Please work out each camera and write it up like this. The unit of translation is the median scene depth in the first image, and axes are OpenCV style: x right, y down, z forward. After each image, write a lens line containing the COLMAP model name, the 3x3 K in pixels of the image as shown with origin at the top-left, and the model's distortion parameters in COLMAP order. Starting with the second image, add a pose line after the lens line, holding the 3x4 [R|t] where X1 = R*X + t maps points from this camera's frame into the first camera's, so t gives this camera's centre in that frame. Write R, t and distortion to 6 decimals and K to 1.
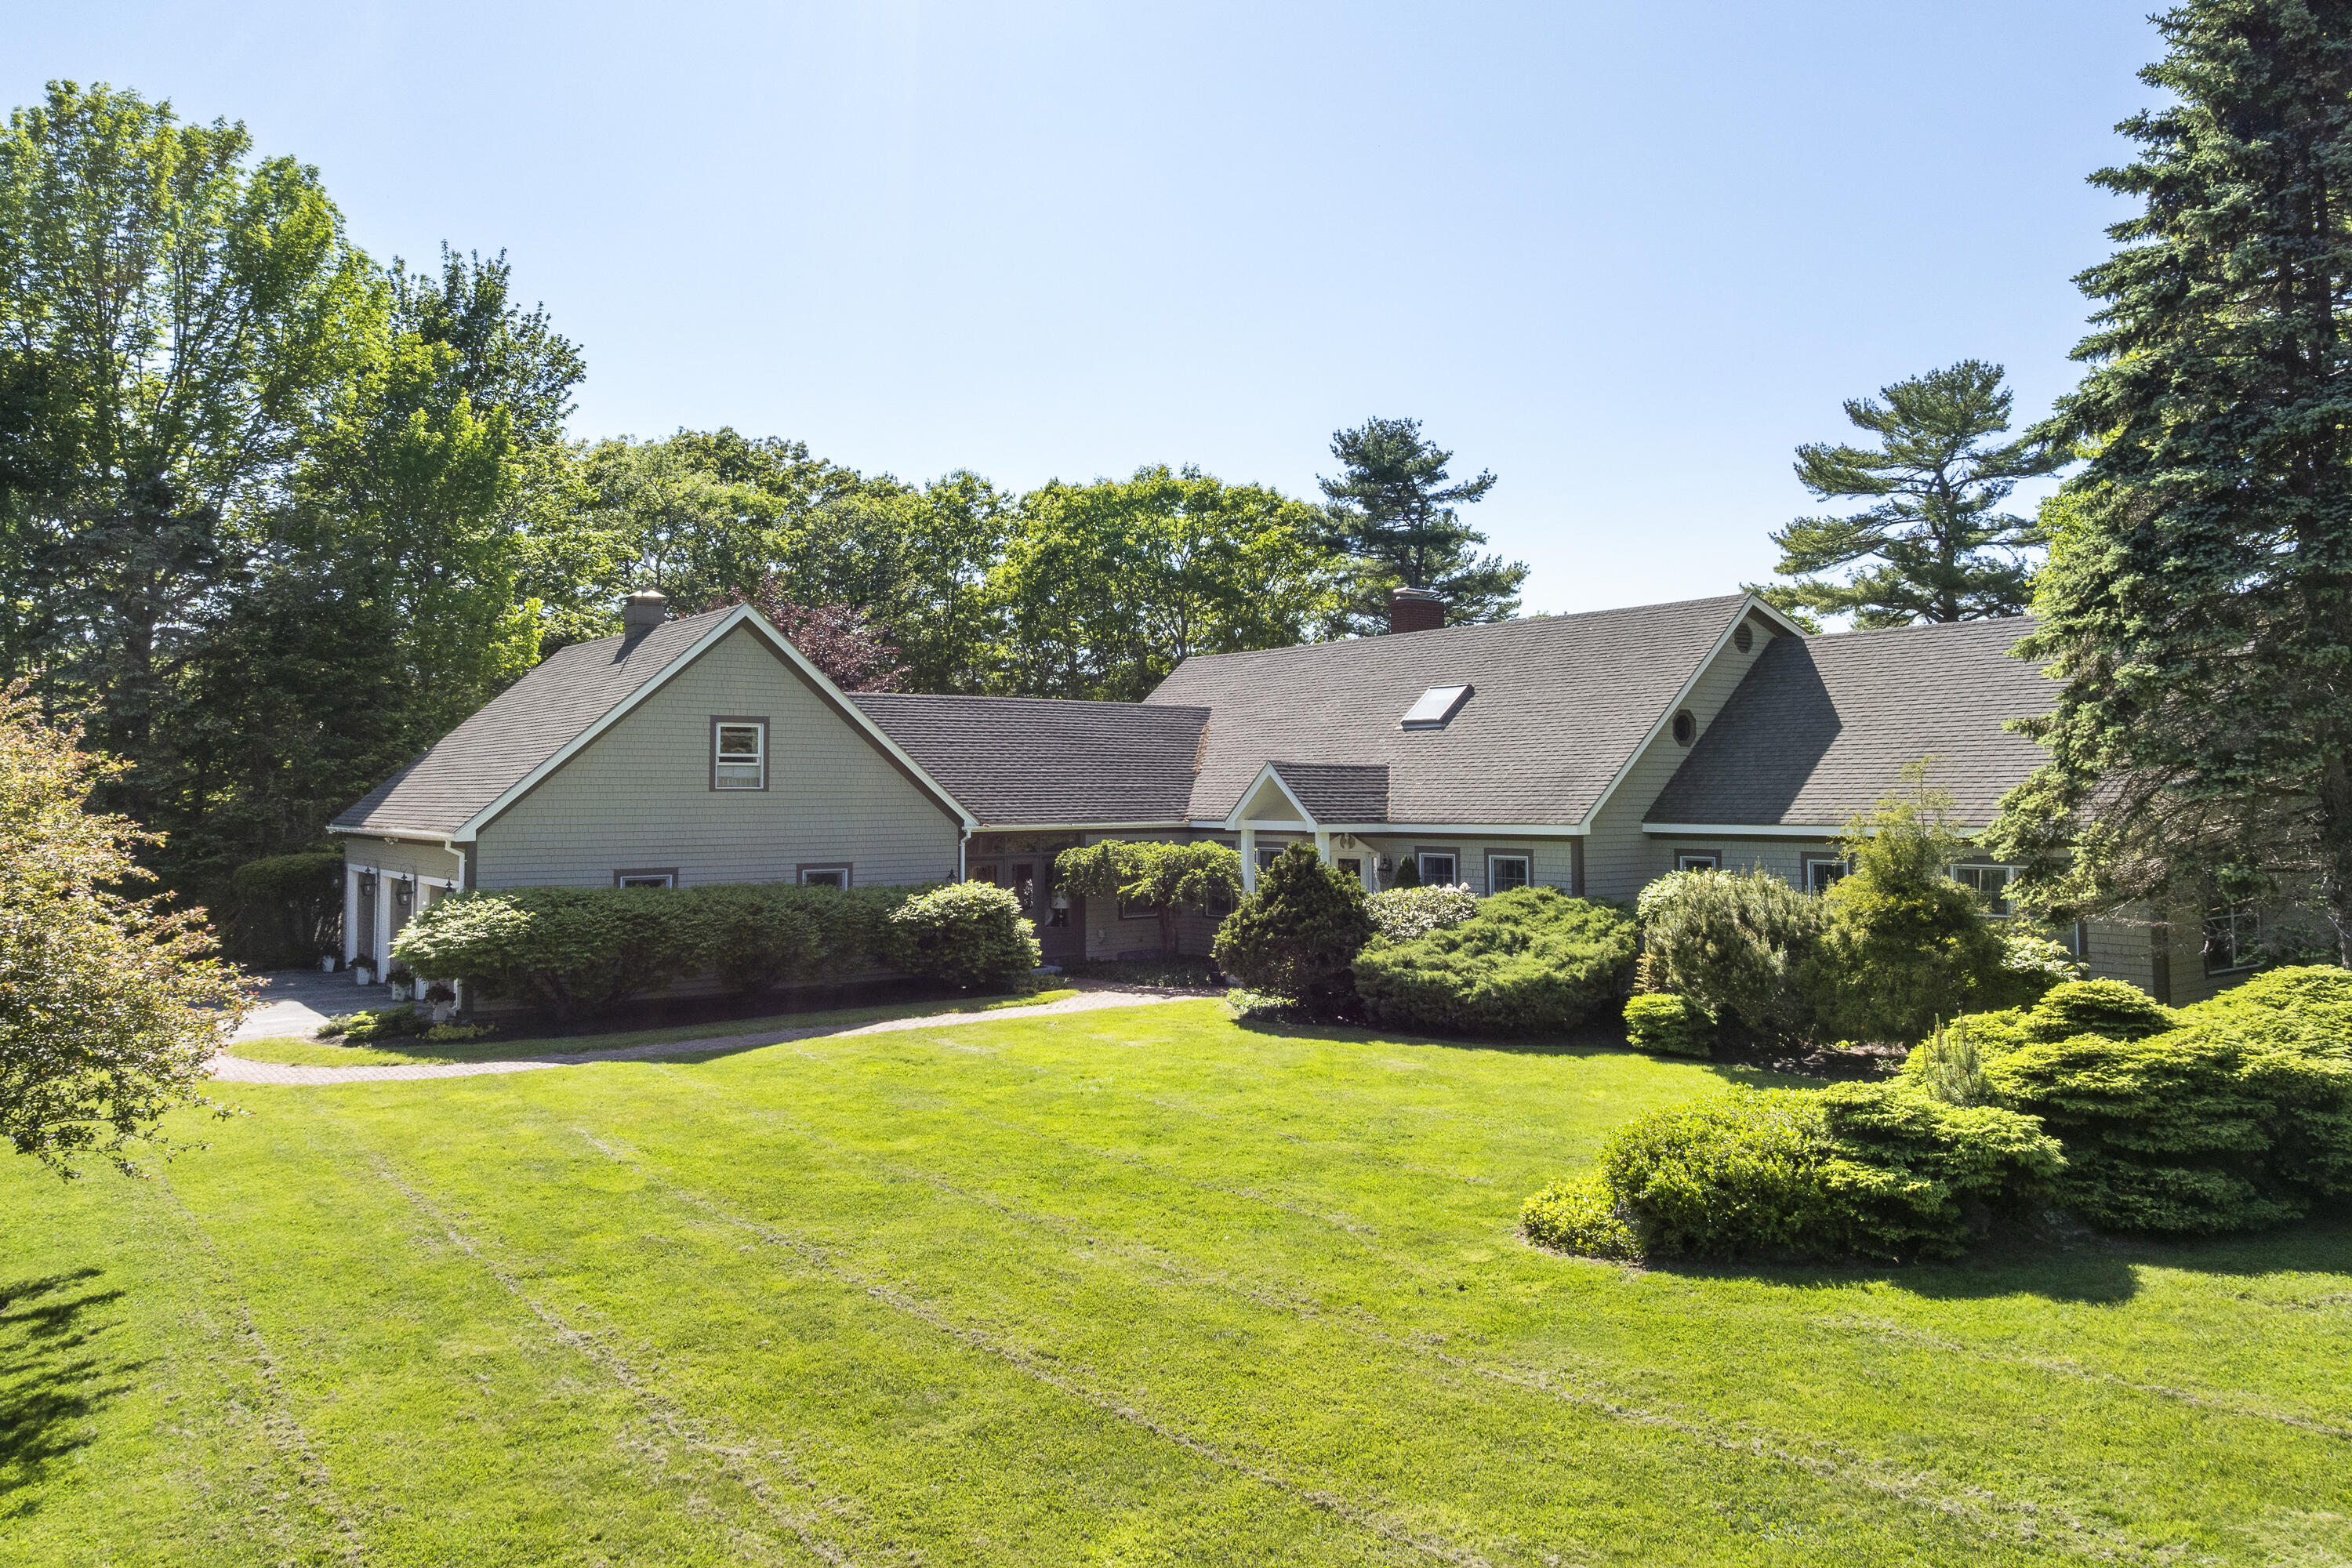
lens RADIAL K [[1629.5, 0, 1193.7], [0, 1629.5, 702.8], [0, 0, 1]] dist [-0.018325, -0.005552]
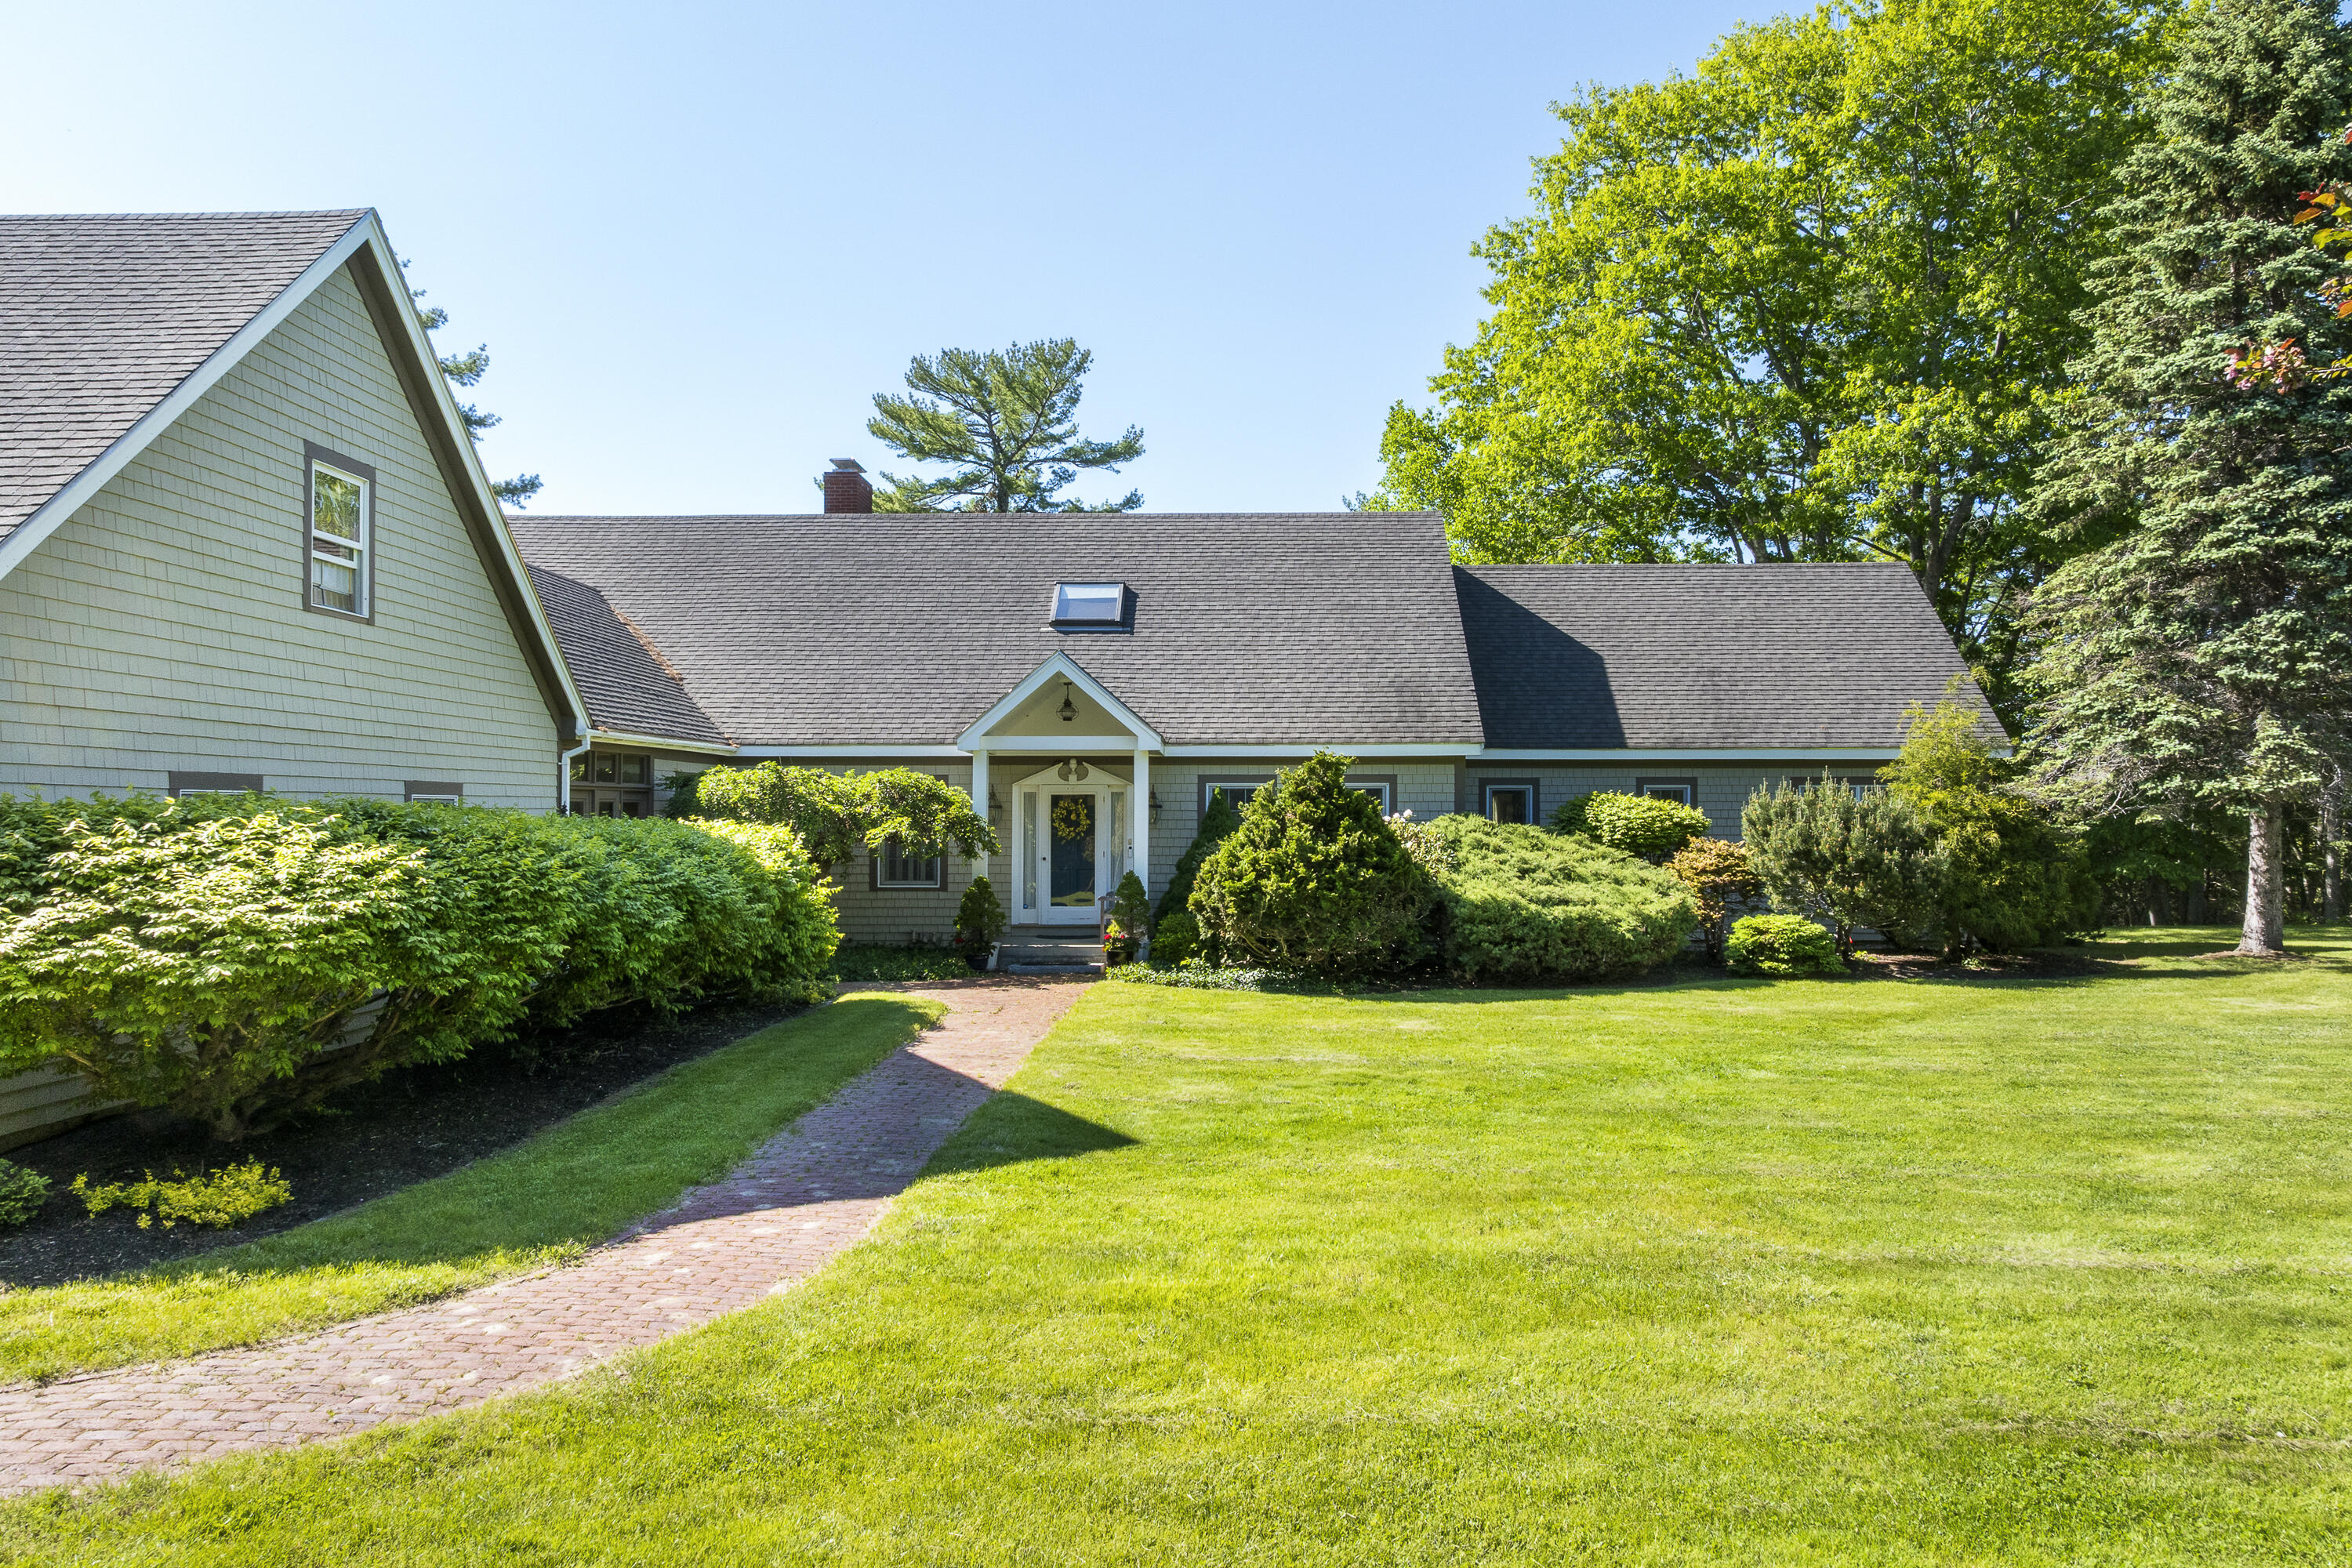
lens RADIAL K [[1651.4, 0, 1176.0], [0, 1651.4, 833.4], [0, 0, 1]] dist [0.069477, -0.000357]
pose [[0.641236, -0.007050, 0.767311, -0.442500], [-0.040899, 0.998222, 0.043350, 0.075400], [-0.766253, -0.059180, 0.639808, 0.466064]]
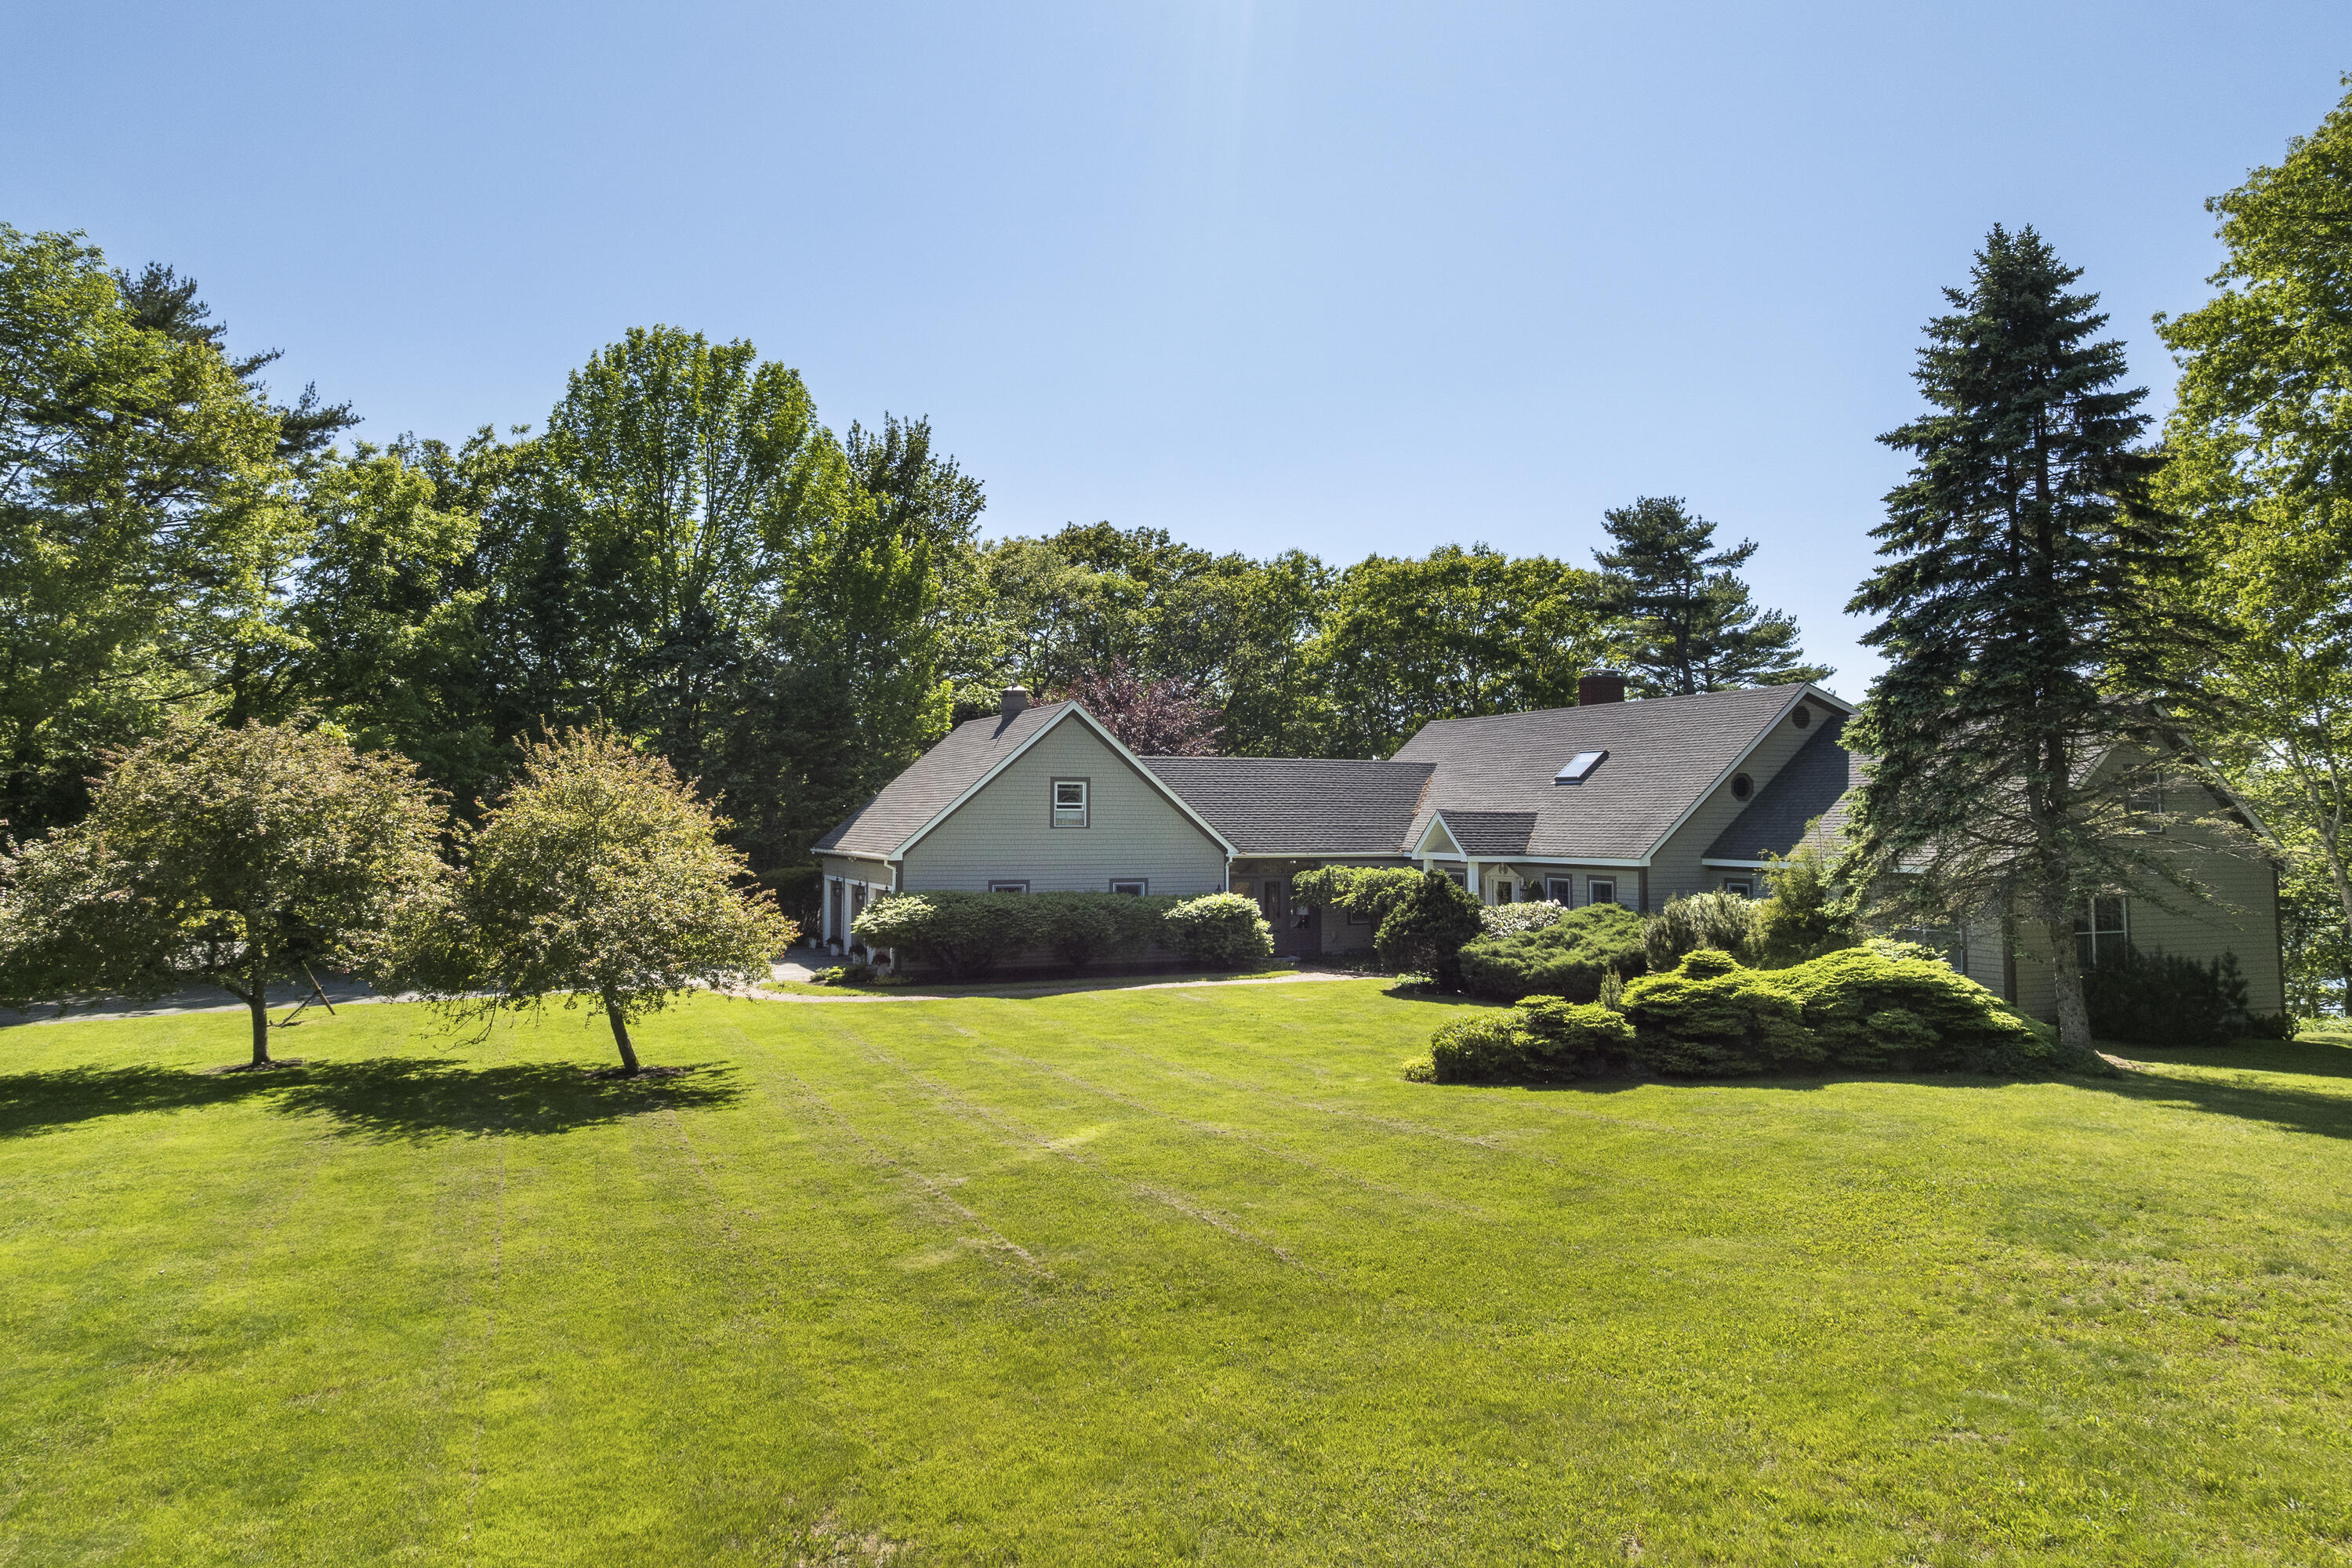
lens RADIAL K [[1614.0, 0, 1172.3], [0, 1614.0, 711.8], [0, 0, 1]] dist [-0.003026, 0.005632]
pose [[0.965746, -0.010372, -0.259283, 0.172679], [0.007885, 0.999912, -0.010631, -0.031746], [0.259371, 0.008222, 0.965743, -0.351647]]
